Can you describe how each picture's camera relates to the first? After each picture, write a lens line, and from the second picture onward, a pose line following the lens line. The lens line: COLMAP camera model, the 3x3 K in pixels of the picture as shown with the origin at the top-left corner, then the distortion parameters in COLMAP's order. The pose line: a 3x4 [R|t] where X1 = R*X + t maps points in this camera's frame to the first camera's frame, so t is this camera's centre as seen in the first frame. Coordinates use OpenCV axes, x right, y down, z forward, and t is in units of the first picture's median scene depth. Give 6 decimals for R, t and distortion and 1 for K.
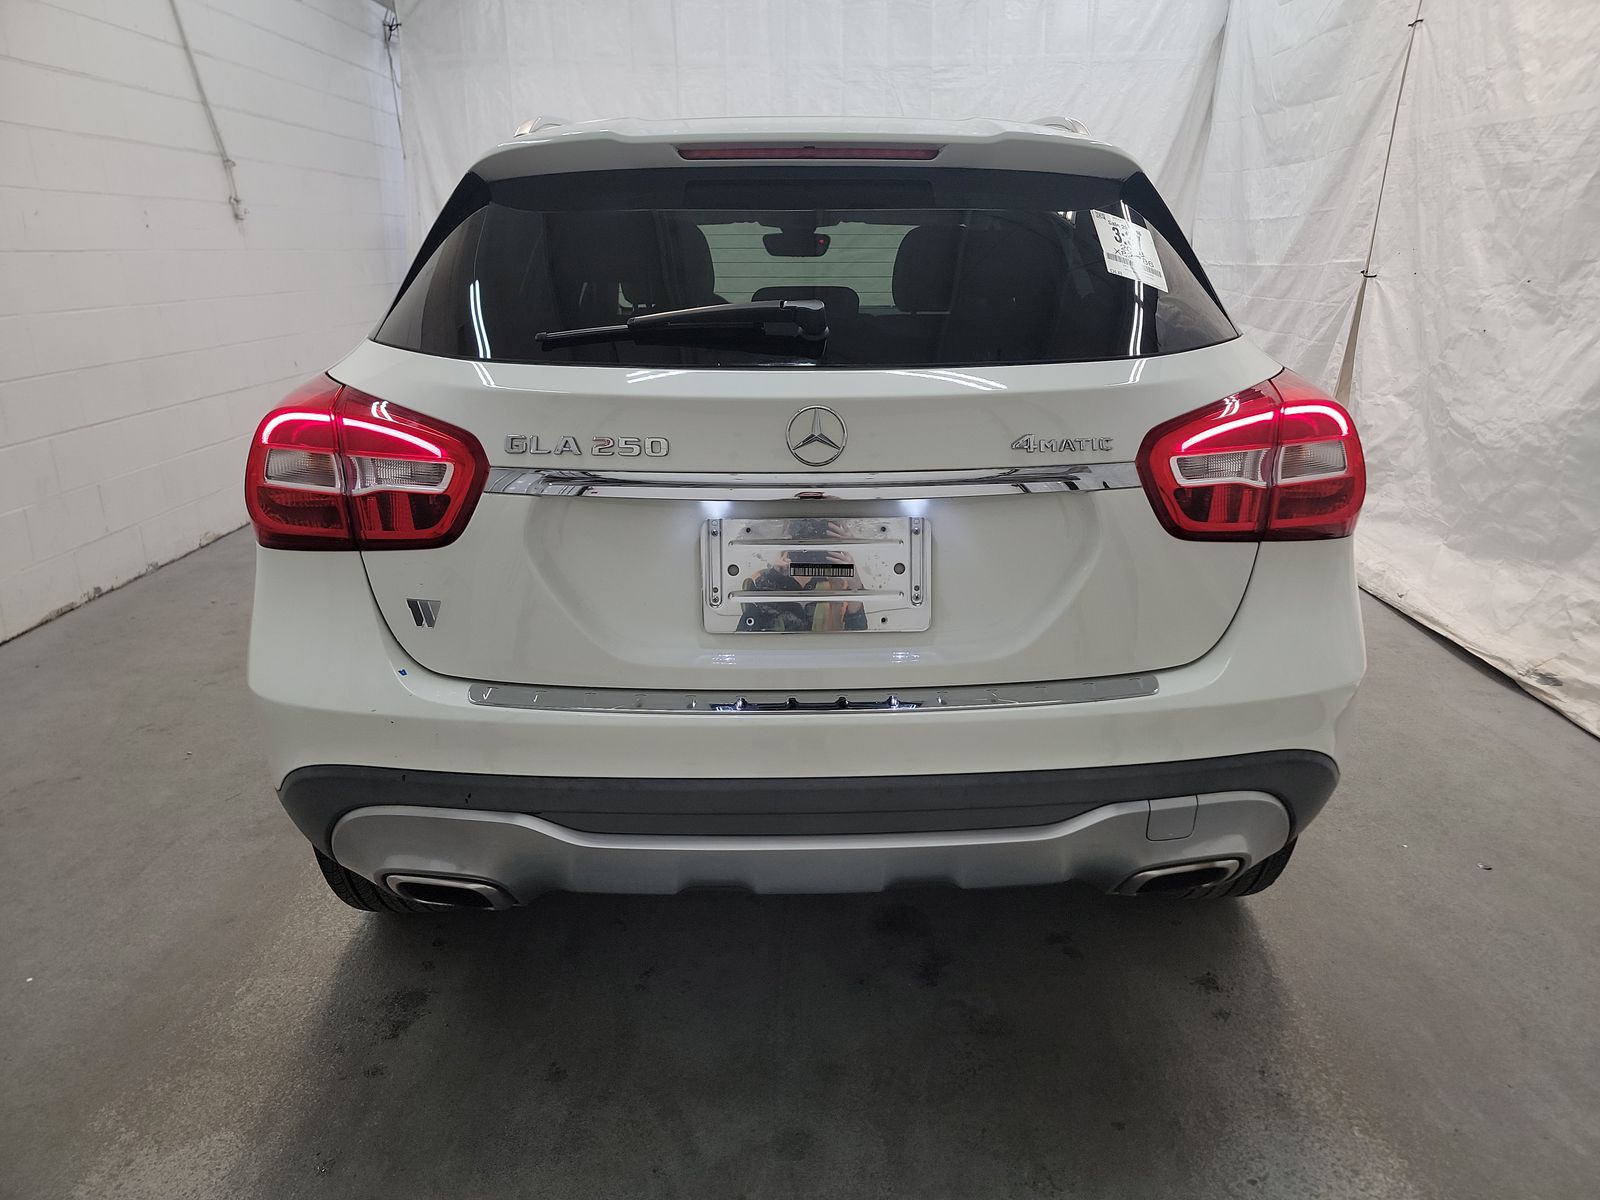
lens RADIAL K [[1136.2, 0, 806.9], [0, 1136.2, 599.0], [0, 0, 1]] dist [0.066170, -0.043759]
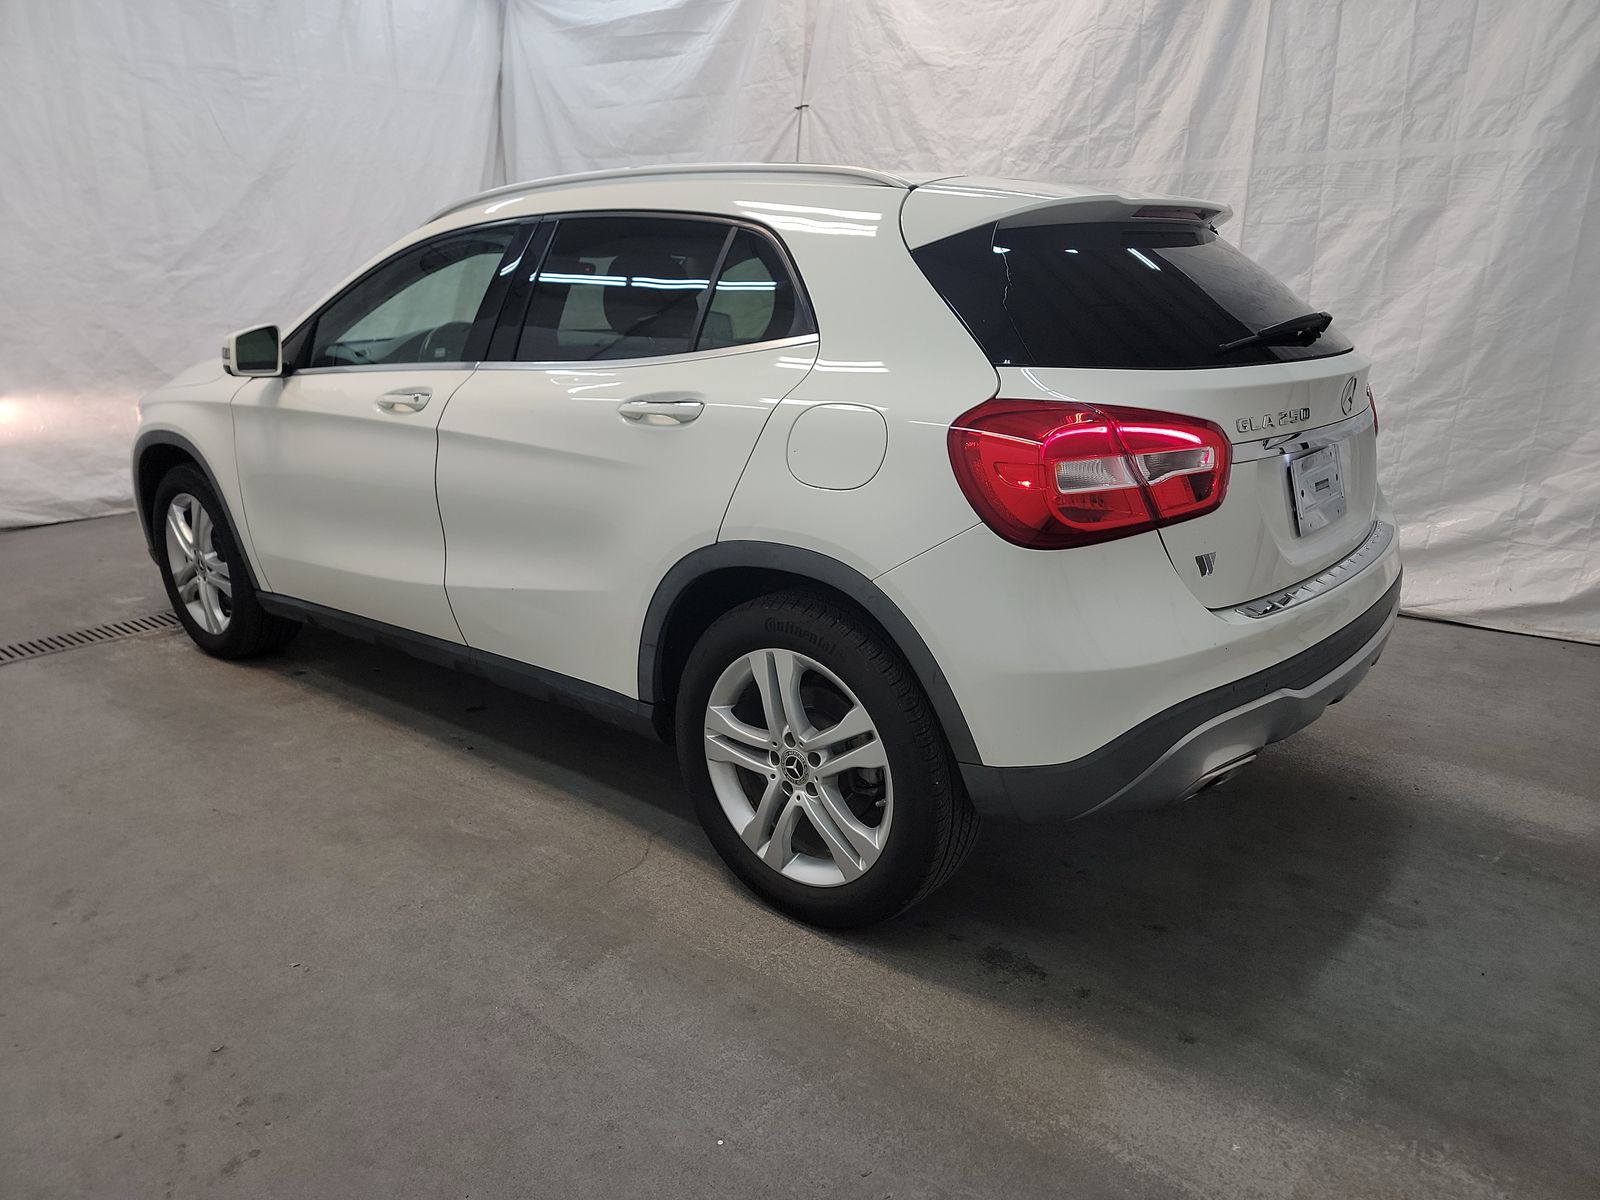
lens RADIAL K [[1136.2, 0, 806.9], [0, 1136.2, 599.0], [0, 0, 1]] dist [0.066170, -0.043759]
pose [[0.654825, -0.213795, 0.724911, -0.640997], [0.225399, 0.970751, 0.082692, -0.064468], [-0.721388, 0.109245, 0.683861, 0.181902]]
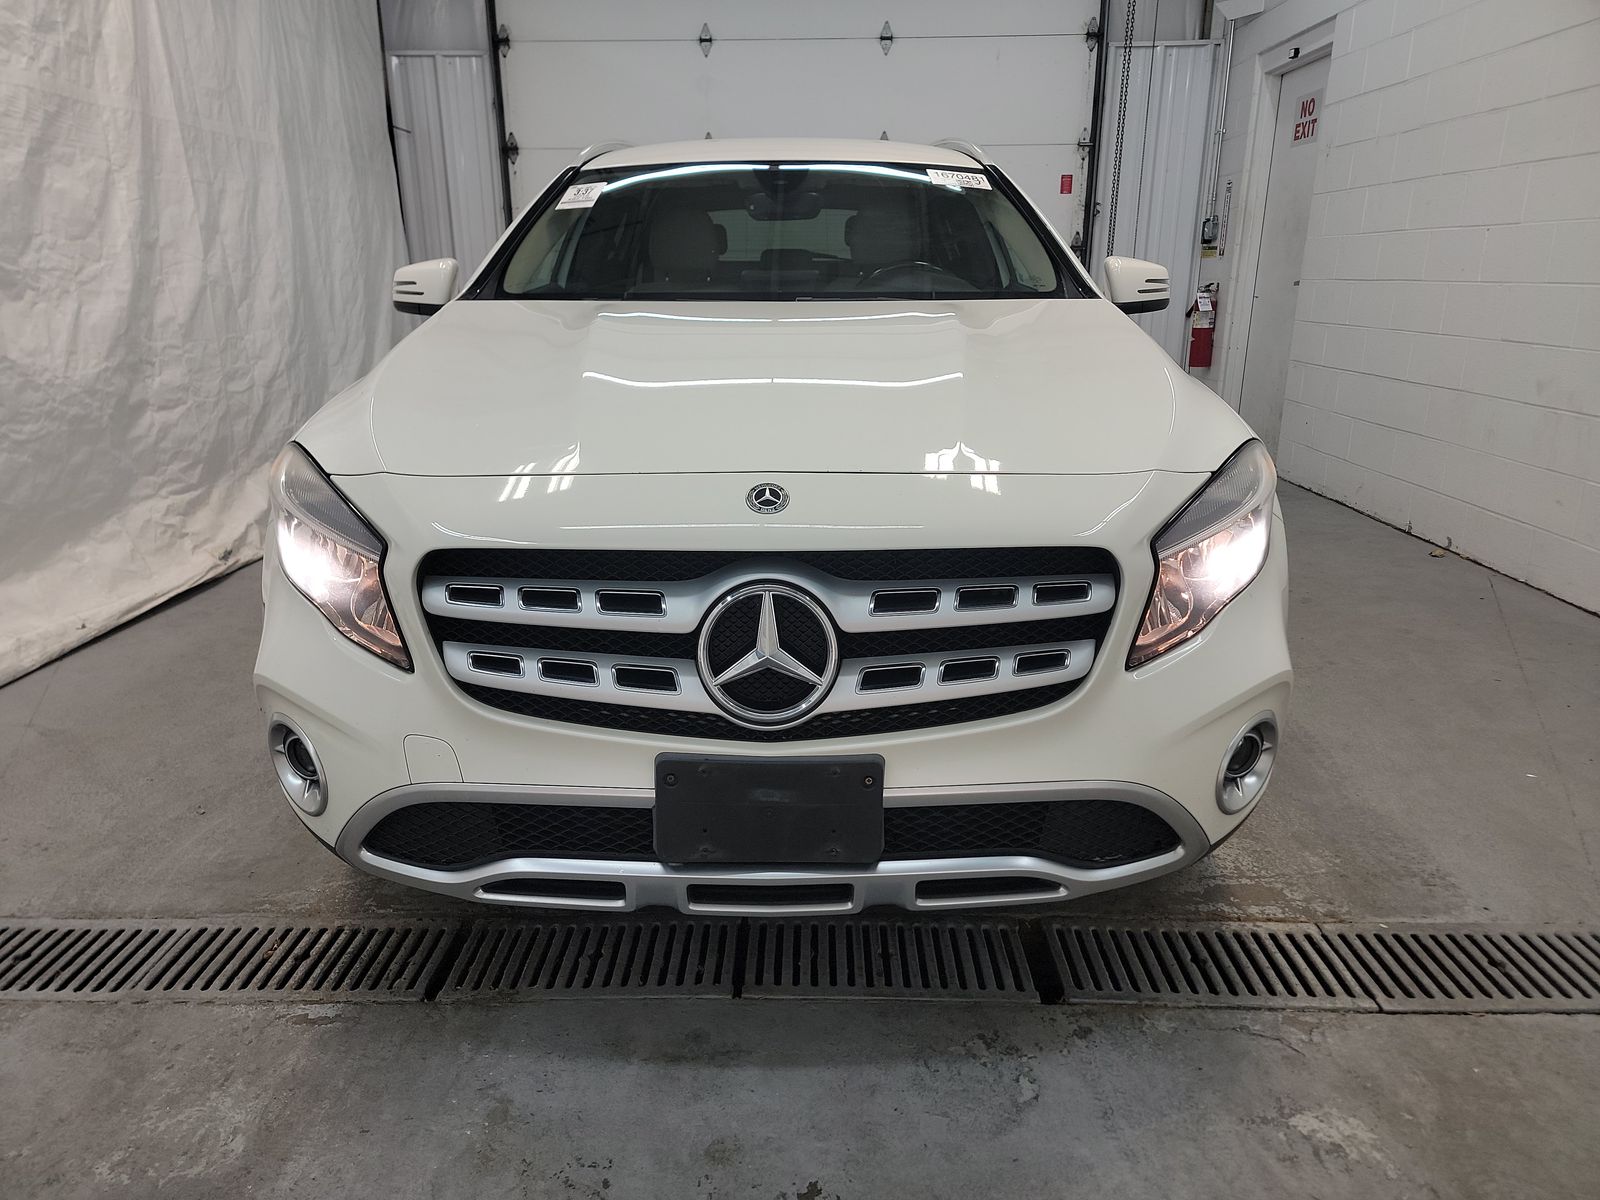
lens RADIAL K [[1137.3, 0, 806.3], [0, 1137.3, 591.6], [0, 0, 1]] dist [0.071966, -0.060458]
pose [[-0.999602, -0.013532, -0.024738, 0.008647], [-0.024761, 0.840984, 0.540493, -0.537657], [0.013490, 0.540891, -0.840985, 1.840661]]
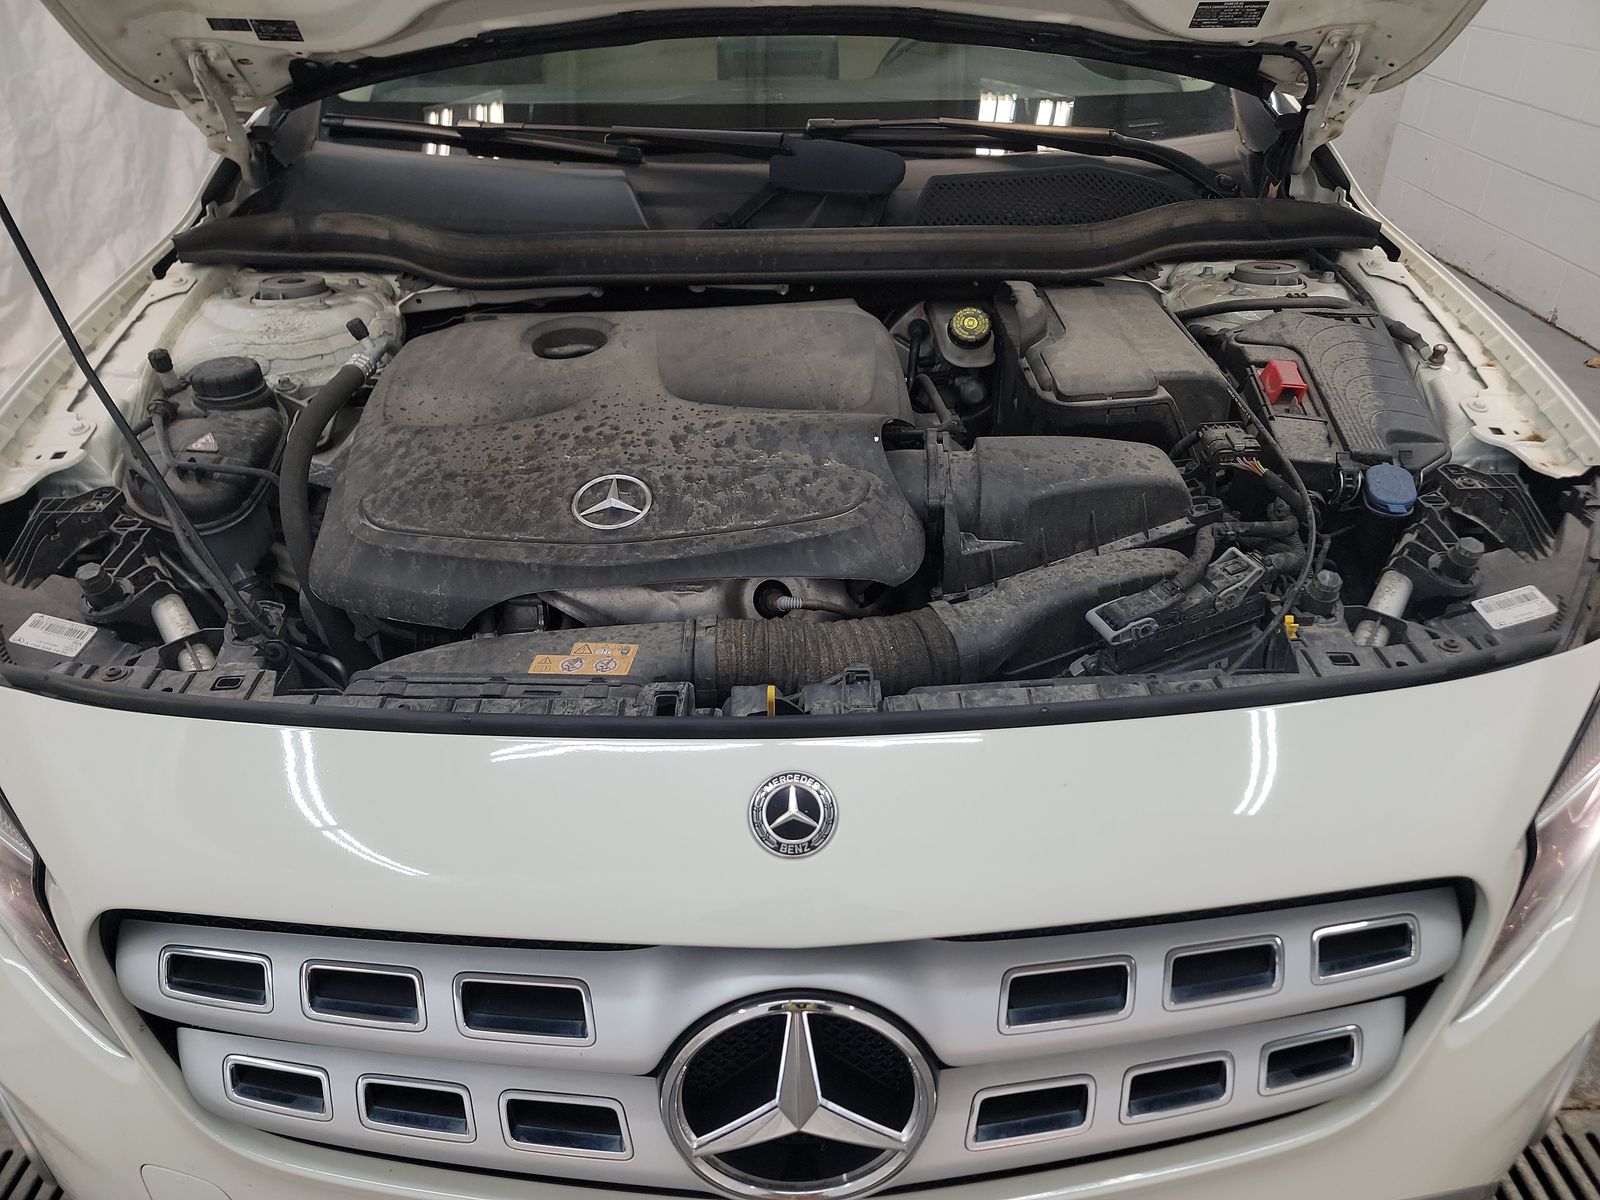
lens RADIAL K [[1118.0, 0, 800.0], [0, 1118.0, 600.0], [0, 0, 1]] dist [0.004544, 0.003386]
pose [[-0.999087, 0.015634, -0.039752, 0.019373], [-0.020554, 0.639841, 0.768232, -0.512313], [0.037446, 0.768348, -0.638936, 1.553018]]
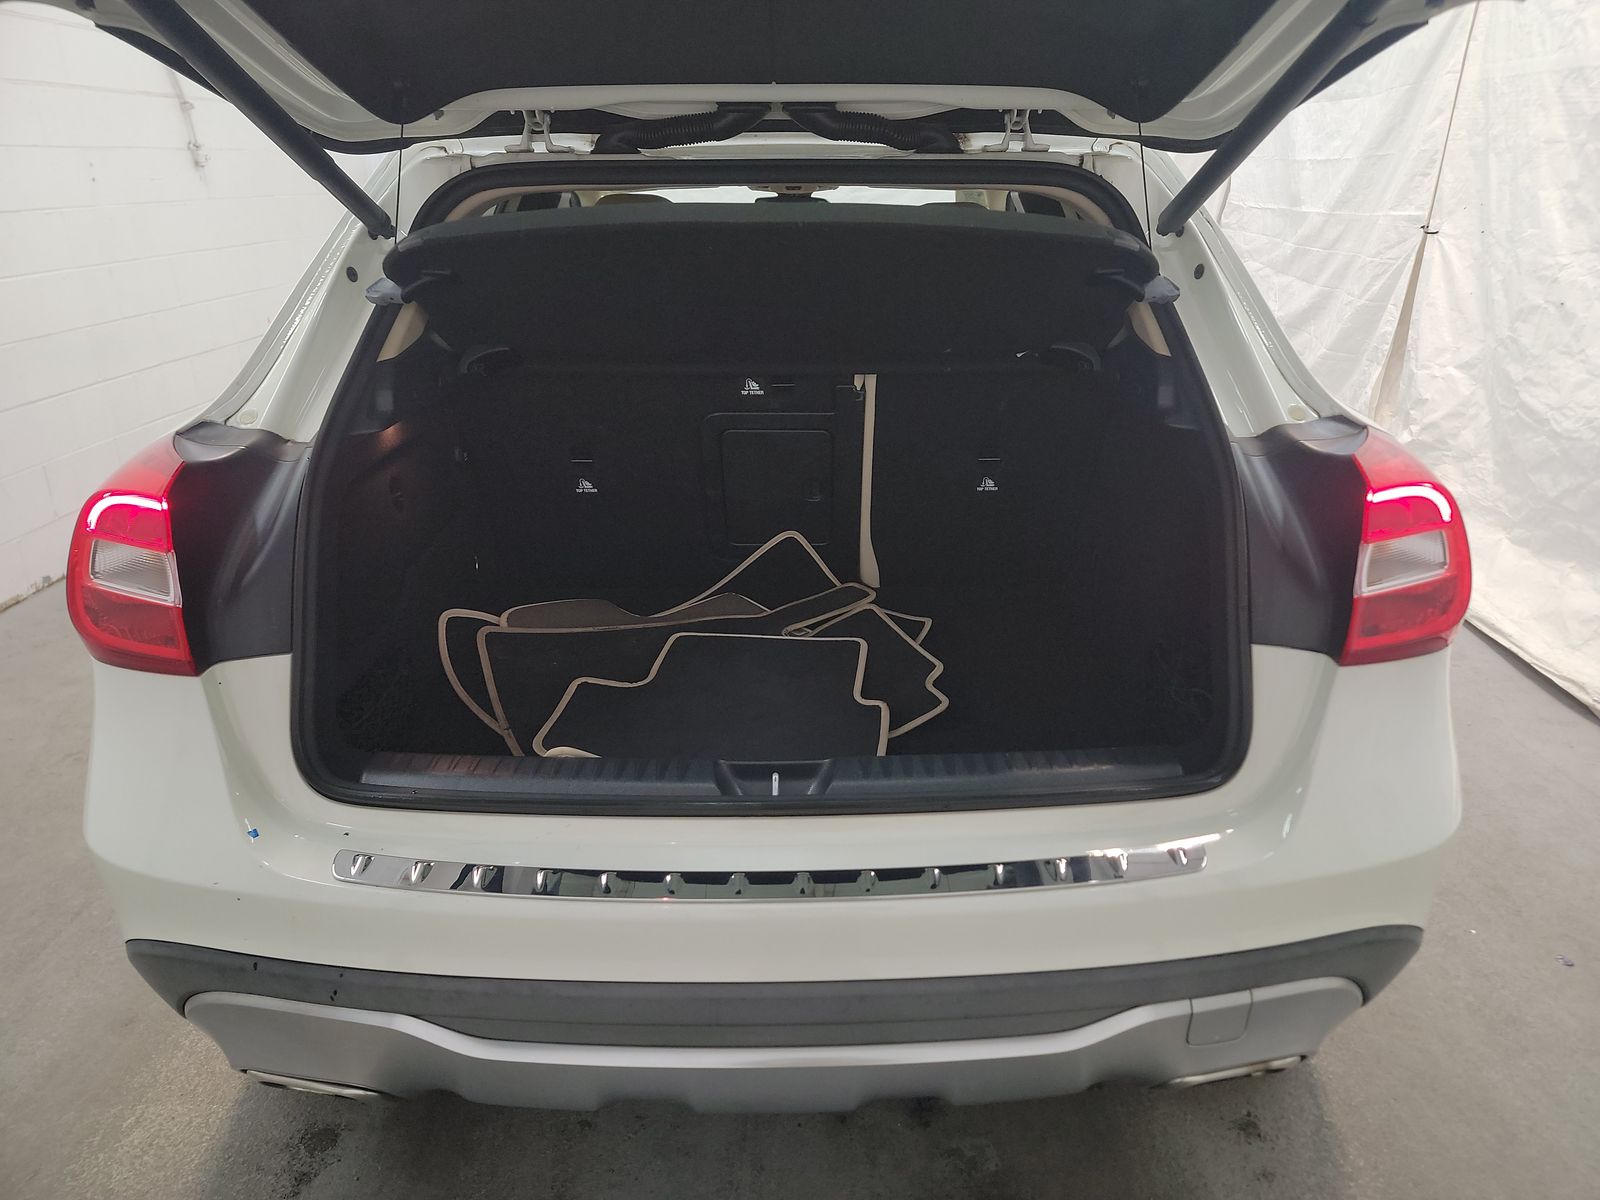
lens RADIAL K [[1137.3, 0, 806.3], [0, 1137.3, 591.6], [0, 0, 1]] dist [0.071966, -0.060458]
pose [[0.999850, 0.004420, -0.016730, 0.017895], [-0.003462, 0.998374, 0.056893, -0.060856], [0.016954, -0.056826, 0.998240, 0.086745]]
